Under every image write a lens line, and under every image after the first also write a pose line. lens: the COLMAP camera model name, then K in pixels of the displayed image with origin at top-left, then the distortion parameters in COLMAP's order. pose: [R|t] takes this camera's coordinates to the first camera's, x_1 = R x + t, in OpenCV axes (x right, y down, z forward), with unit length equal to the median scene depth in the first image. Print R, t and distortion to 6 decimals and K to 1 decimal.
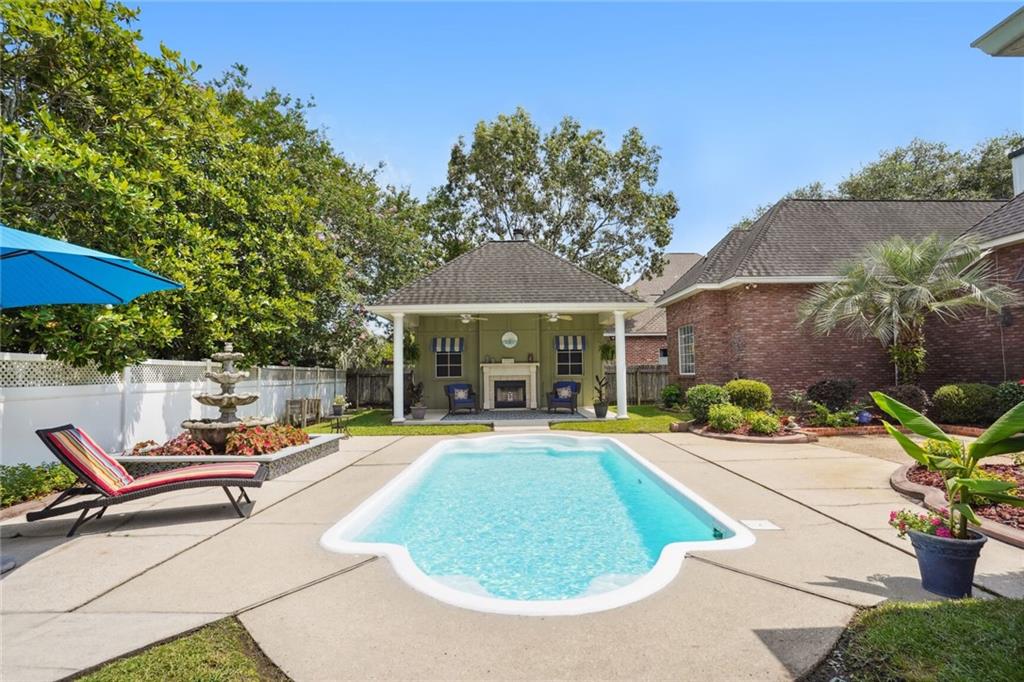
lens RADIAL K [[500.8, 0, 519.1], [0, 500.8, 339.8], [0, 0, 1]] dist [0.003266, -0.003354]
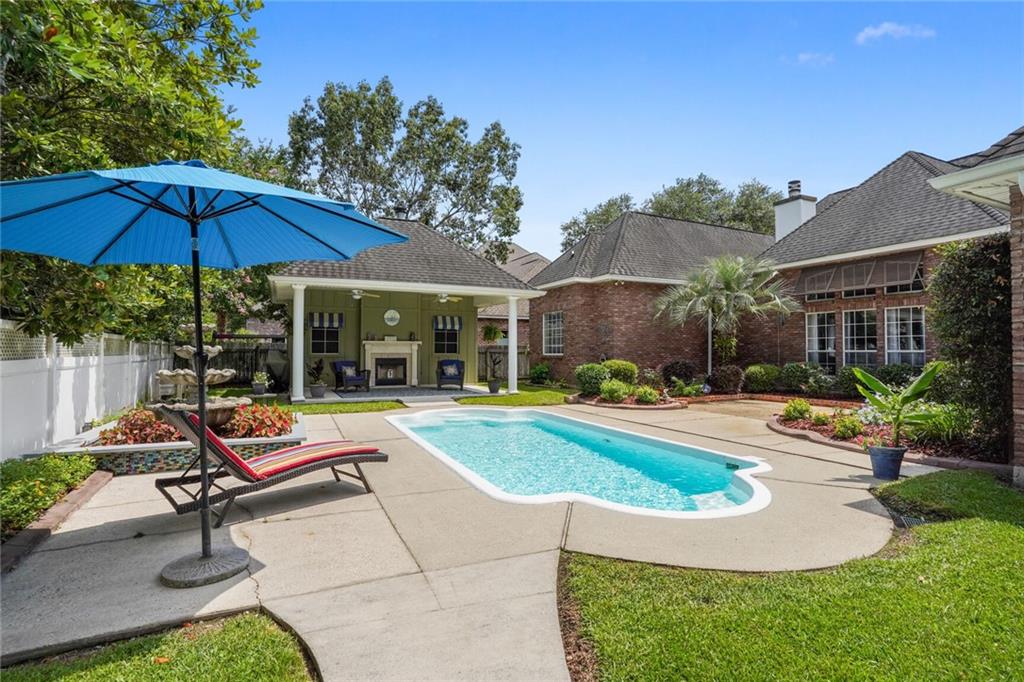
lens RADIAL K [[500.8, 0, 506.6], [0, 500.8, 337.5], [0, 0, 1]] dist [0.003266, -0.003354]
pose [[0.917964, 0.027841, 0.395686, -0.204609], [-0.043220, 0.998615, 0.030004, 0.000100], [-0.394303, -0.044644, 0.917896, -0.006400]]
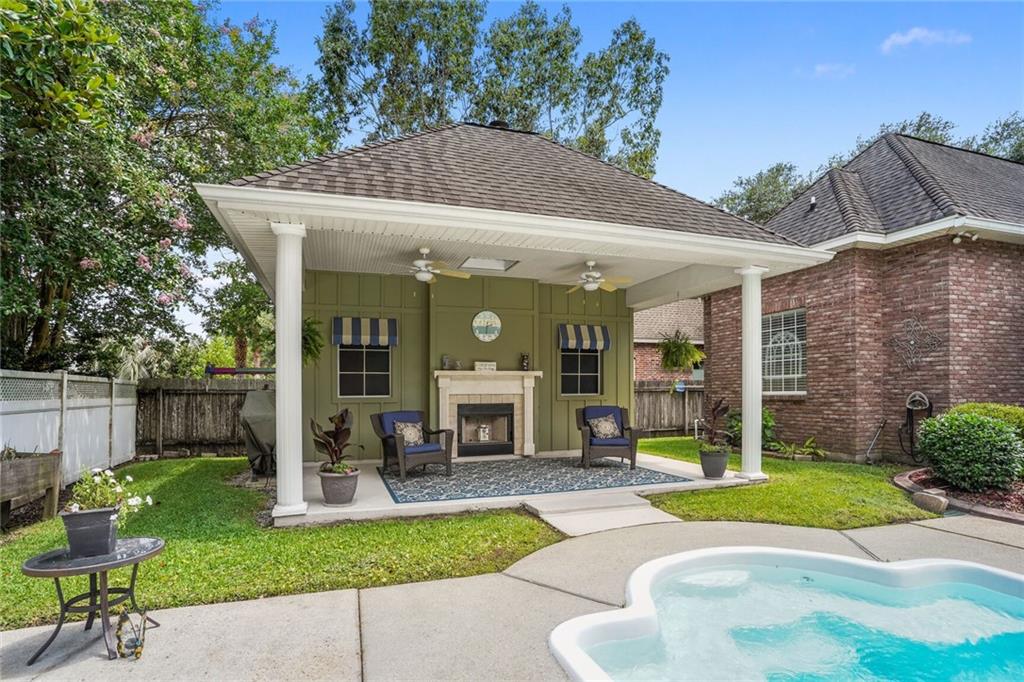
lens RADIAL K [[500.8, 0, 483.6], [0, 500.8, 381.6], [0, 0, 1]] dist [0.003266, -0.003354]
pose [[0.967386, 0.010448, 0.253090, -0.154789], [-0.022634, 0.998718, 0.045282, 0.034720], [-0.252293, -0.049534, 0.966382, 0.496873]]
